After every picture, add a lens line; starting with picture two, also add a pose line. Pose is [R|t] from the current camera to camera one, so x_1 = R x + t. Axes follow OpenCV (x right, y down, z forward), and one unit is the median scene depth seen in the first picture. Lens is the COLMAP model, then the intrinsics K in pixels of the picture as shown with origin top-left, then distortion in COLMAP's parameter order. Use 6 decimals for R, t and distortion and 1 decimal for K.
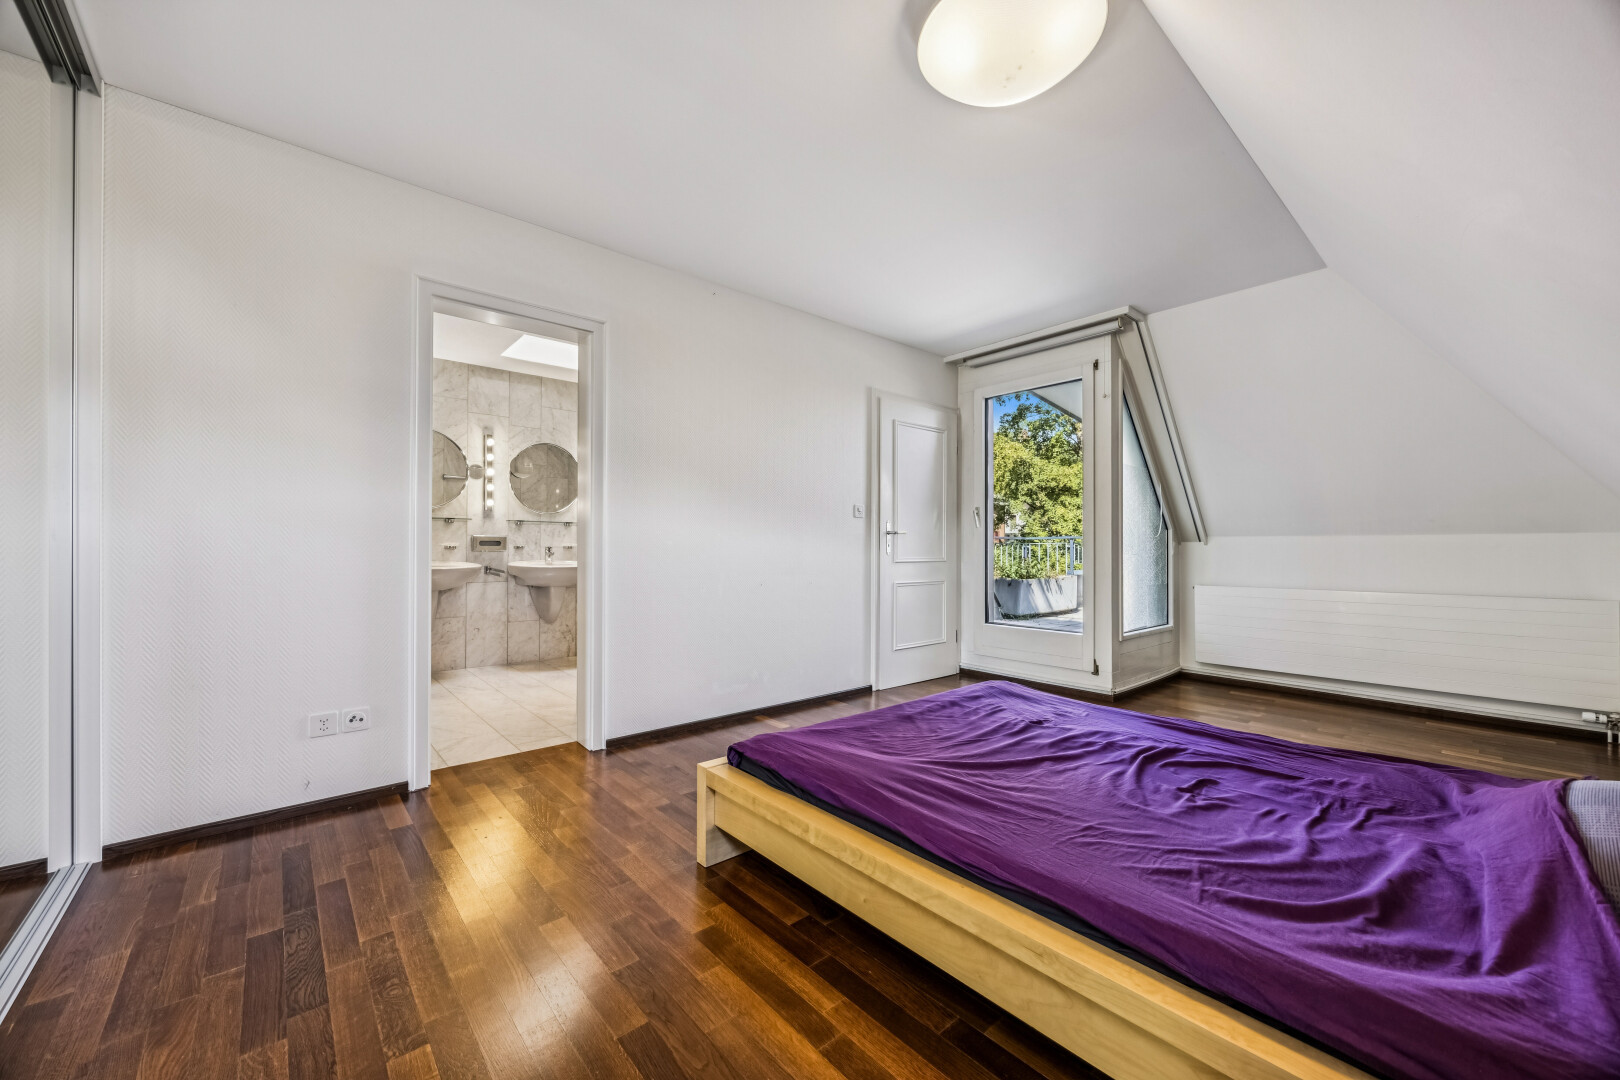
lens RADIAL K [[615.1, 0, 808.1], [0, 615.1, 543.3], [0, 0, 1]] dist [-0.005033, 0.000498]
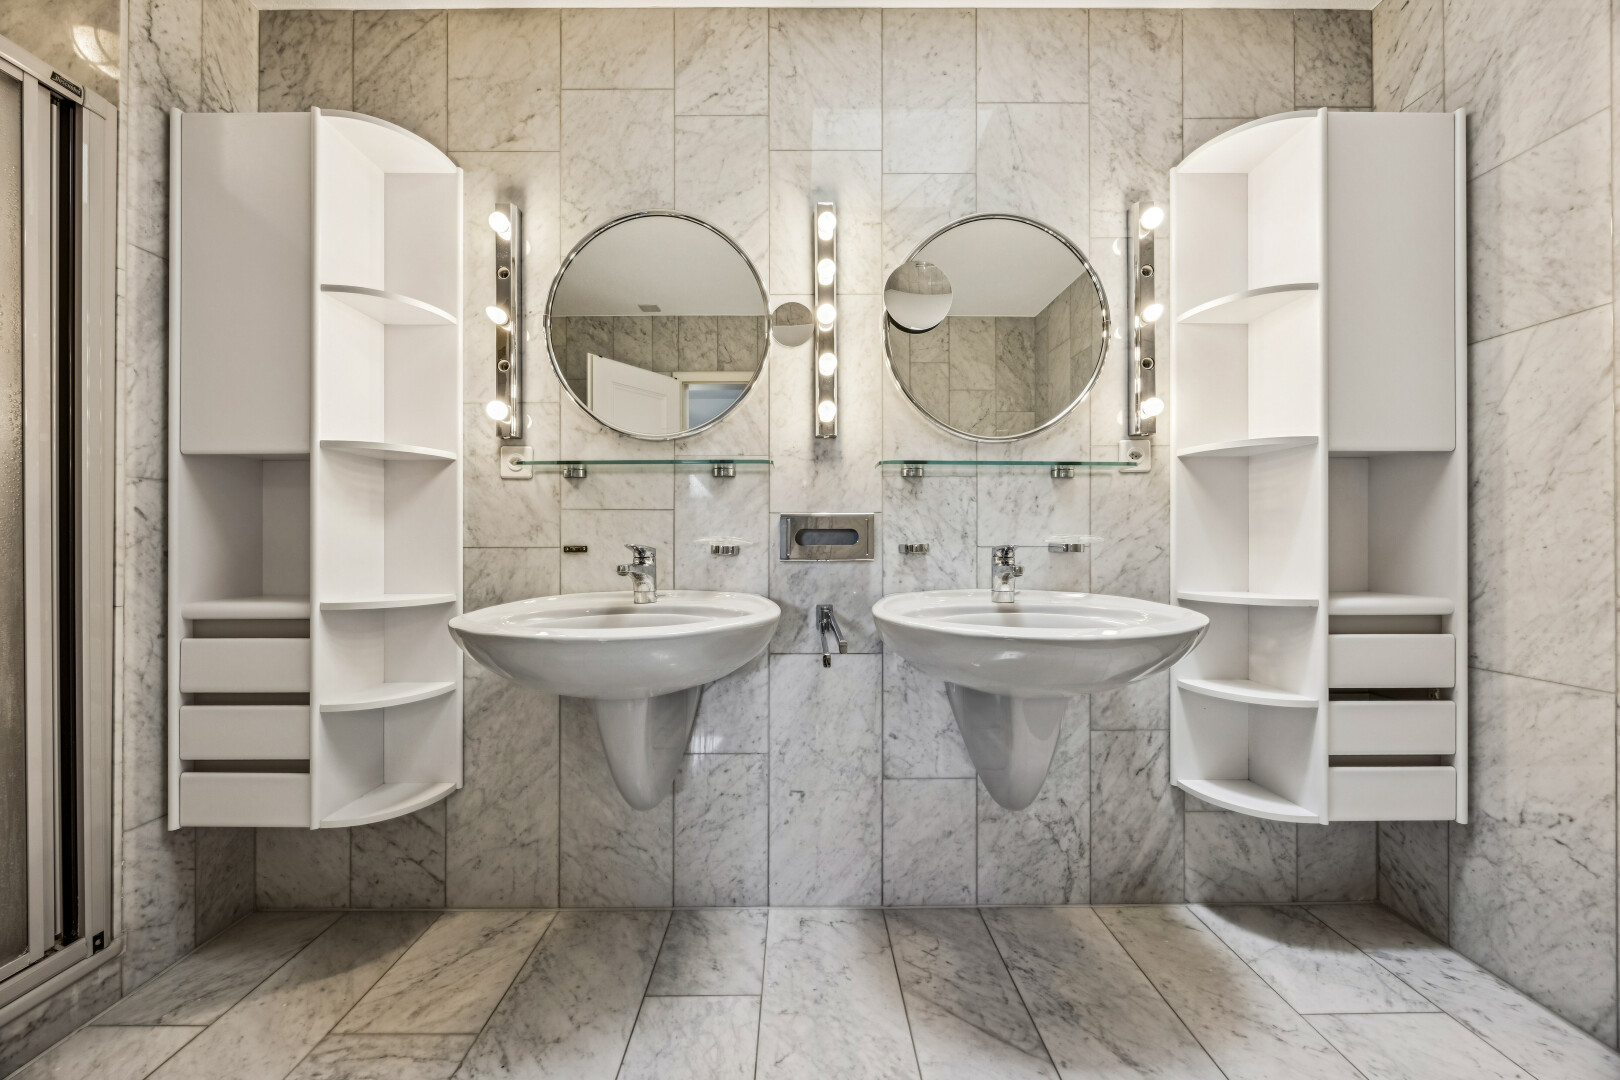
lens RADIAL K [[615.1, 0, 805.5], [0, 615.1, 540.3], [0, 0, 1]] dist [-0.005033, 0.000498]
pose [[0.763449, -0.002073, -0.645865, -0.315406], [0.011138, 0.999888, 0.009957, -0.001340], [0.645772, -0.014795, 0.763387, 0.739736]]
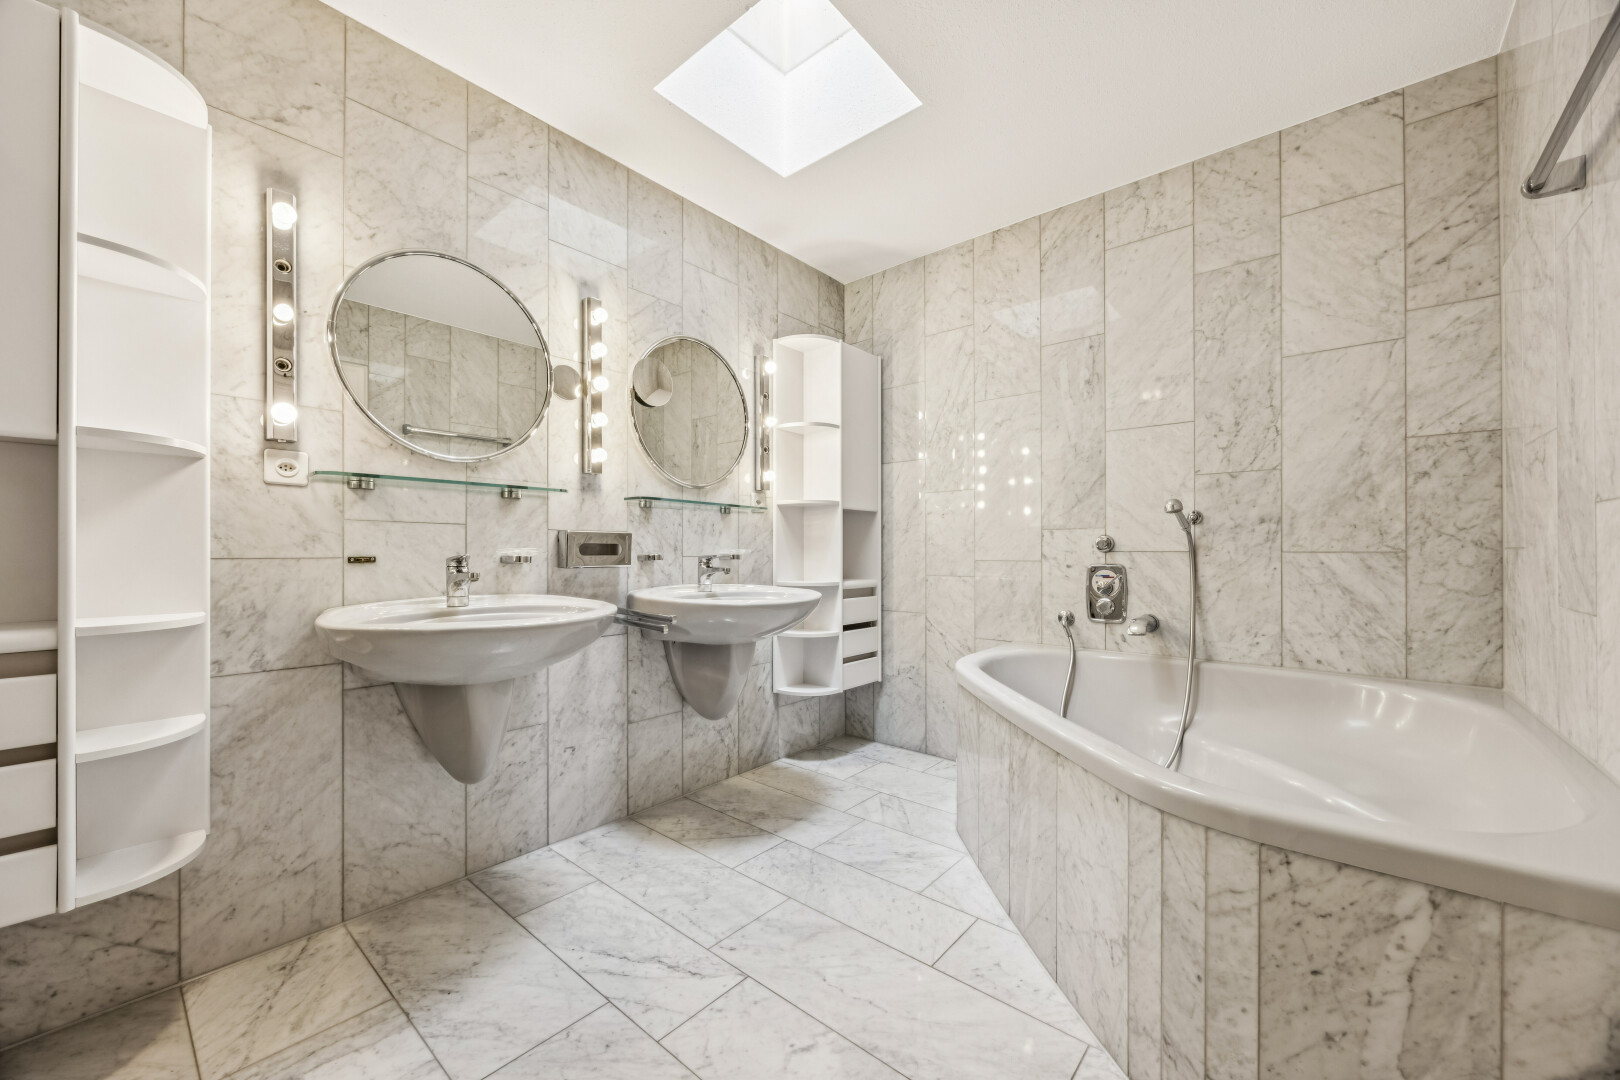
lens RADIAL K [[615.1, 0, 806.6], [0, 615.1, 550.4], [0, 0, 1]] dist [-0.005033, 0.000498]
pose [[0.988137, 0.000912, 0.153573, -0.436436], [-0.002526, 0.999944, 0.010317, -0.003868], [-0.153555, -0.010583, 0.988084, 0.544535]]
